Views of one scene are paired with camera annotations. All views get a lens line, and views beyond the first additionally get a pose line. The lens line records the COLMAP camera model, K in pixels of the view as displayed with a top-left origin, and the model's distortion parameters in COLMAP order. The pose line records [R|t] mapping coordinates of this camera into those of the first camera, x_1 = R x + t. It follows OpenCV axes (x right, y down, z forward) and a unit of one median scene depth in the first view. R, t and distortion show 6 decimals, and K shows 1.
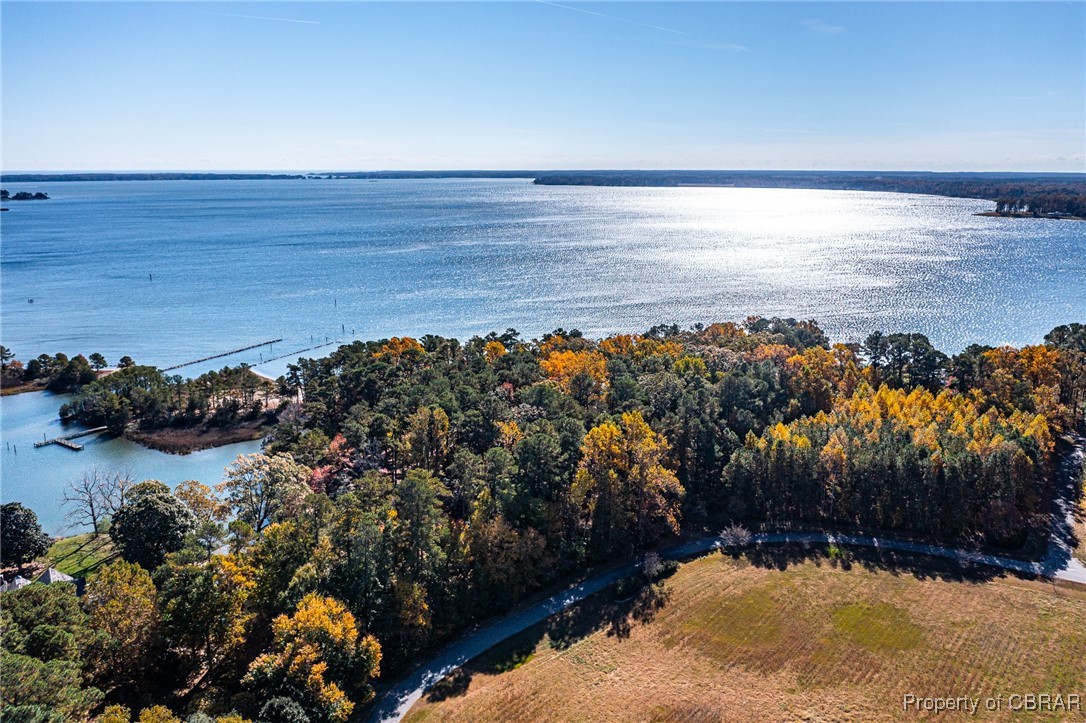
lens RADIAL K [[859.7, 0, 543.0], [0, 859.7, 361.5], [0, 0, 1]] dist [-0.016481, 0.013748]
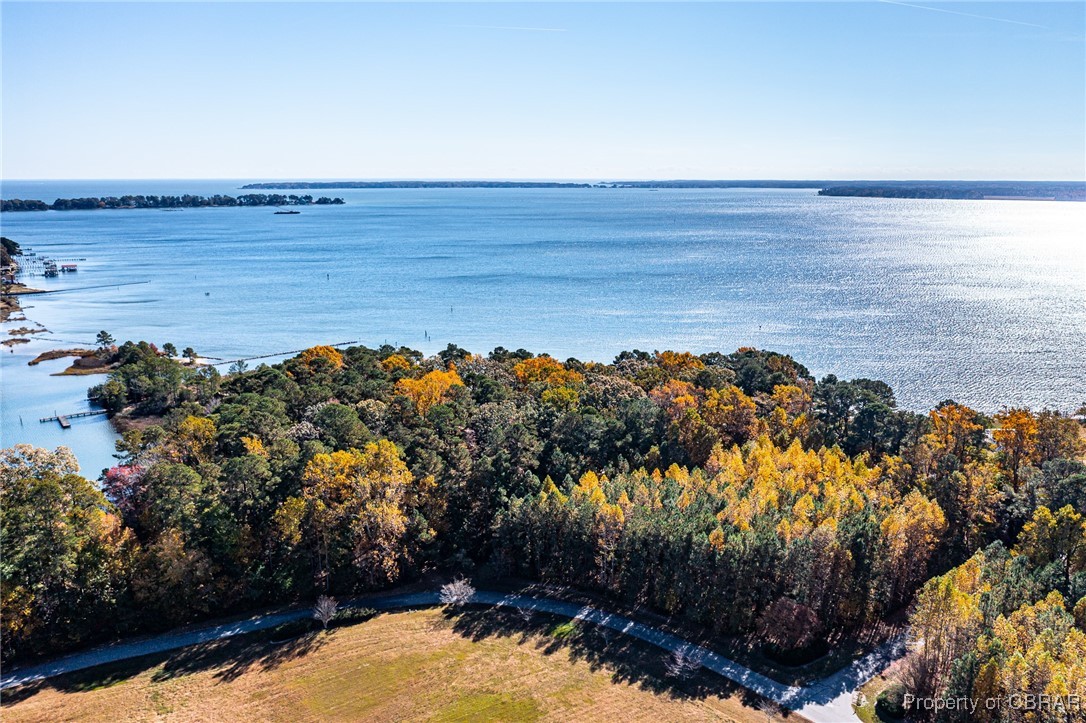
lens RADIAL K [[872.3, 0, 543.0], [0, 872.3, 361.5], [0, 0, 1]] dist [-0.013110, -0.002062]
pose [[0.945253, 0.069607, -0.318828, 0.545163], [-0.073858, 0.997268, -0.001249, -0.037413], [0.317870, 0.024728, 0.947812, 0.163891]]
